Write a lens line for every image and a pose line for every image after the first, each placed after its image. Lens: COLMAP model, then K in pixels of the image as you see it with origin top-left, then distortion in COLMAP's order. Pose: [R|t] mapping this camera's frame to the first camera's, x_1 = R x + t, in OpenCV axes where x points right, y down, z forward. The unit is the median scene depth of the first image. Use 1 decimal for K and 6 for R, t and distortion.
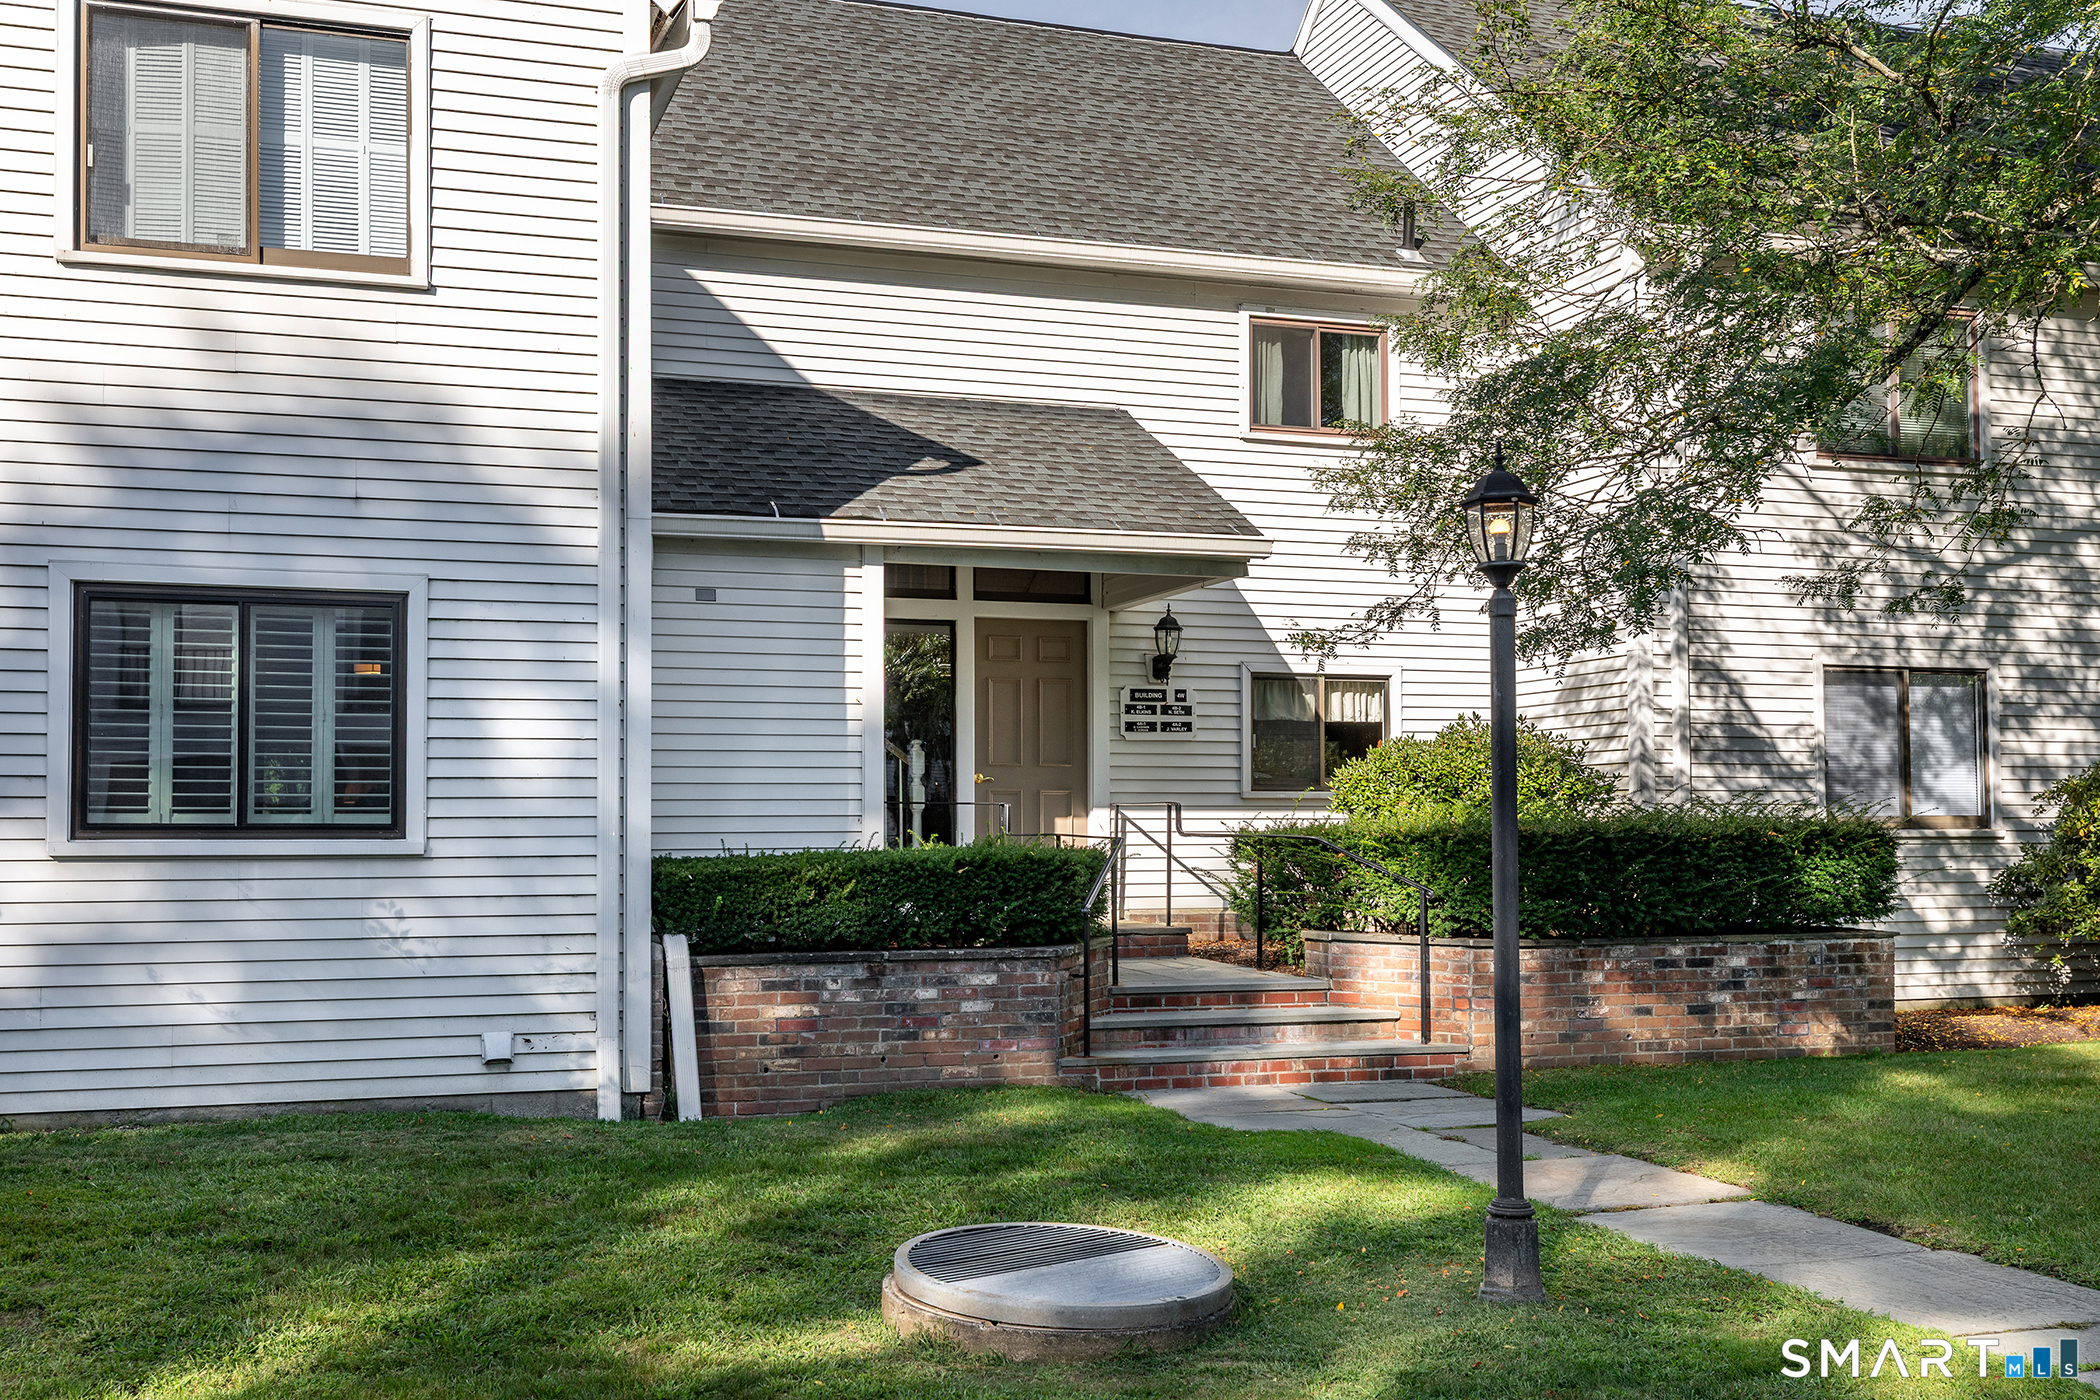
lens RADIAL K [[2065.8, 0, 1047.1], [0, 2065.8, 722.3], [0, 0, 1]] dist [-0.008572, 0.000000]
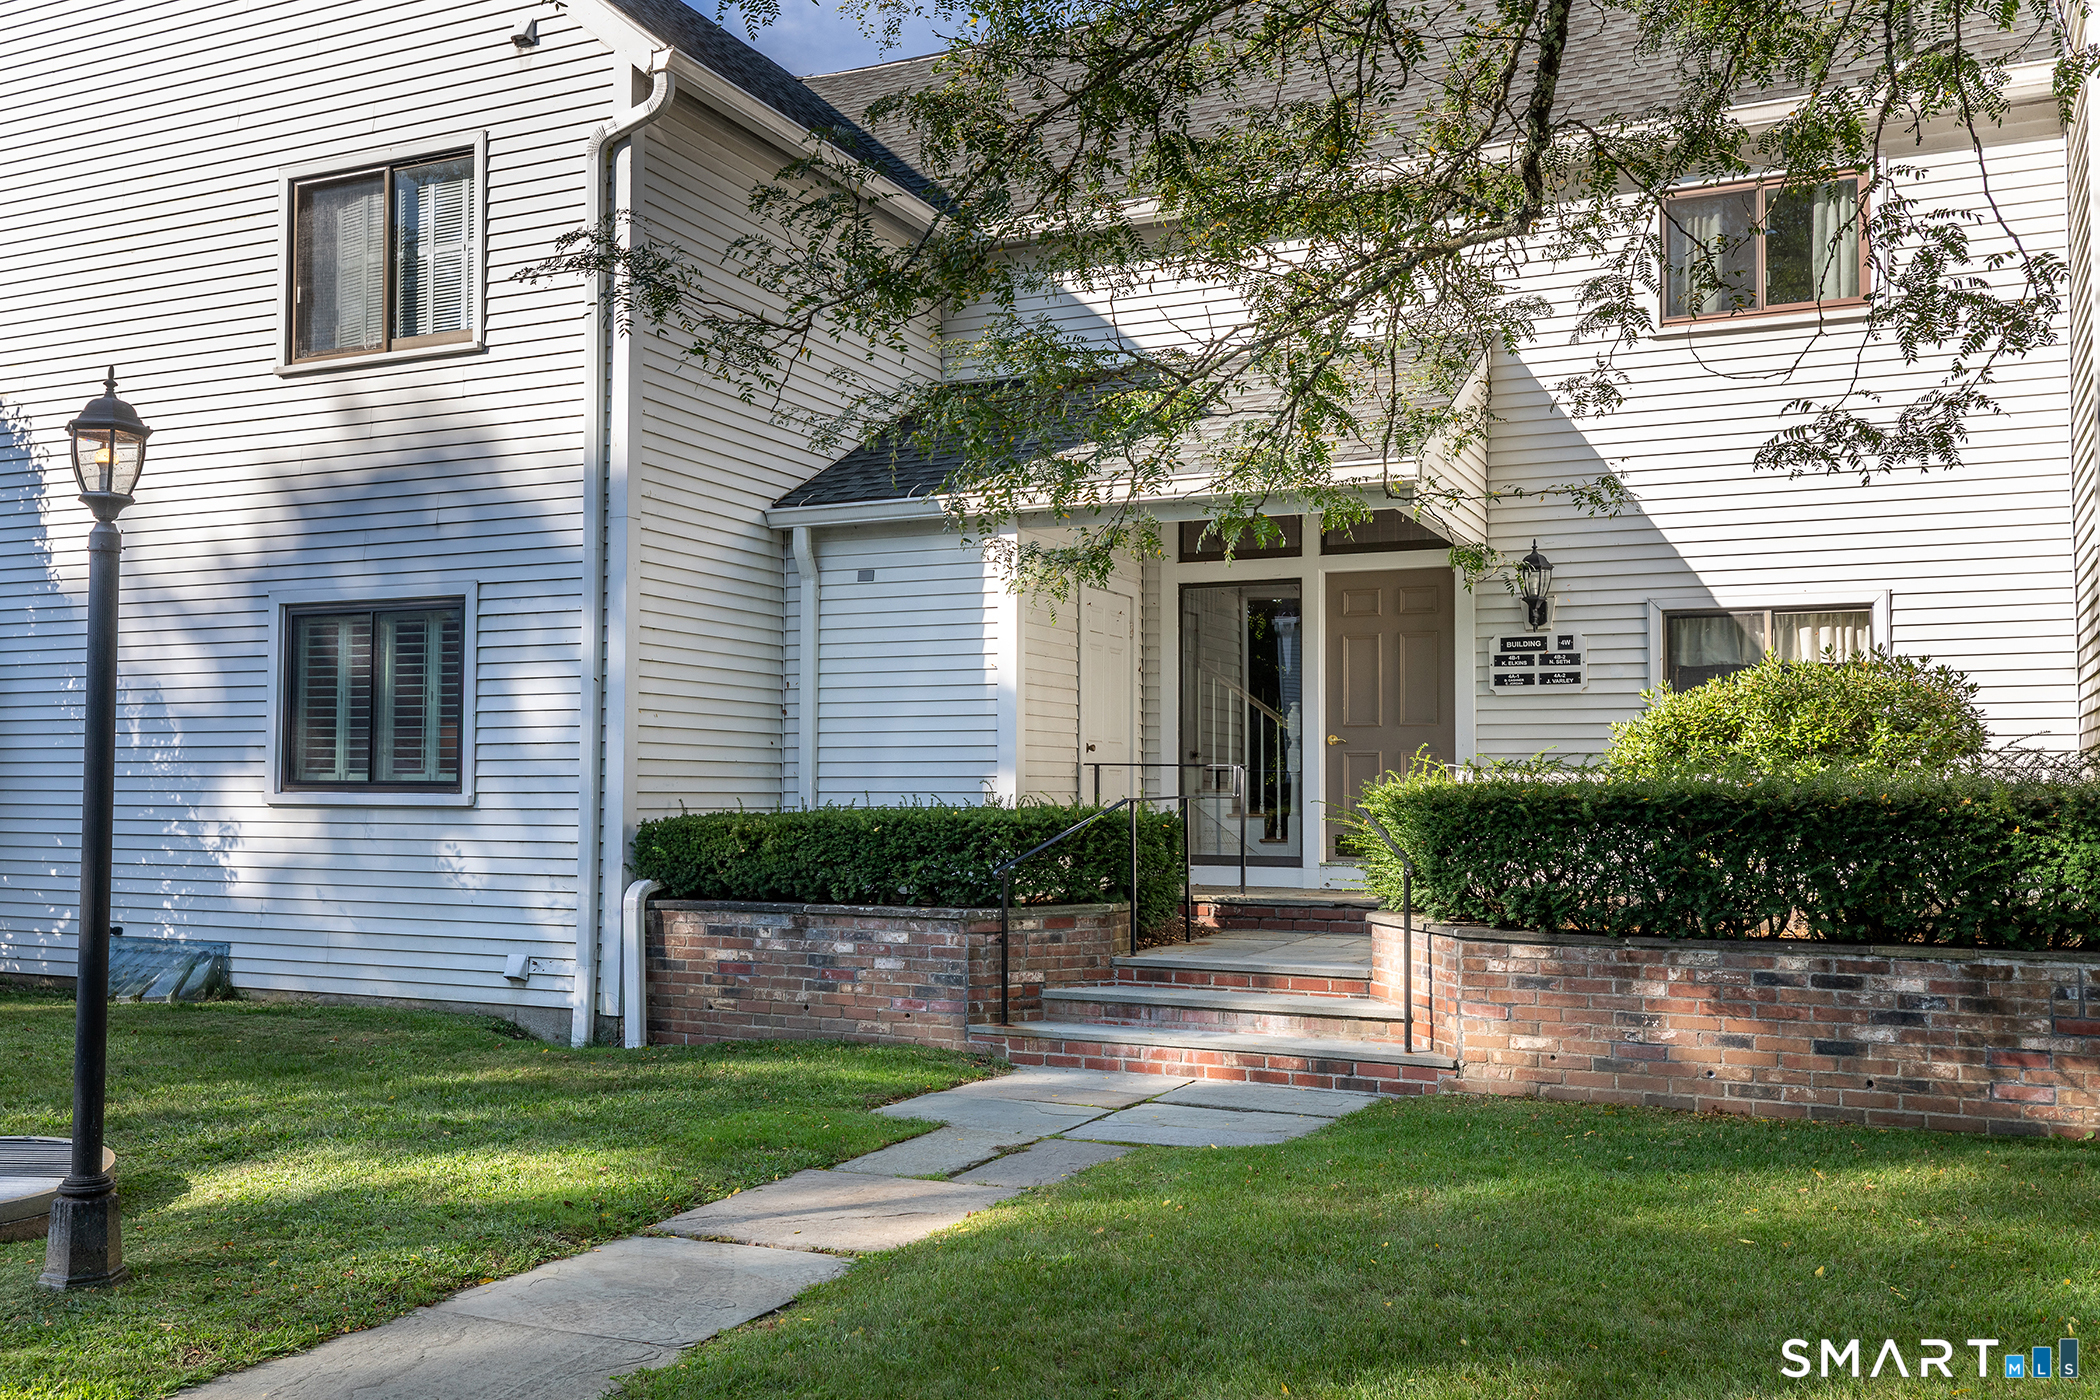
lens RADIAL K [[1850.2, 0, 1047.5], [0, 1850.2, 681.0], [0, 0, 1]] dist [0.005747, -0.006320]
pose [[0.717593, -0.036883, -0.695485, 0.652772], [0.028420, 0.999316, -0.023673, 0.022814], [0.695883, -0.002778, 0.718150, 0.401928]]
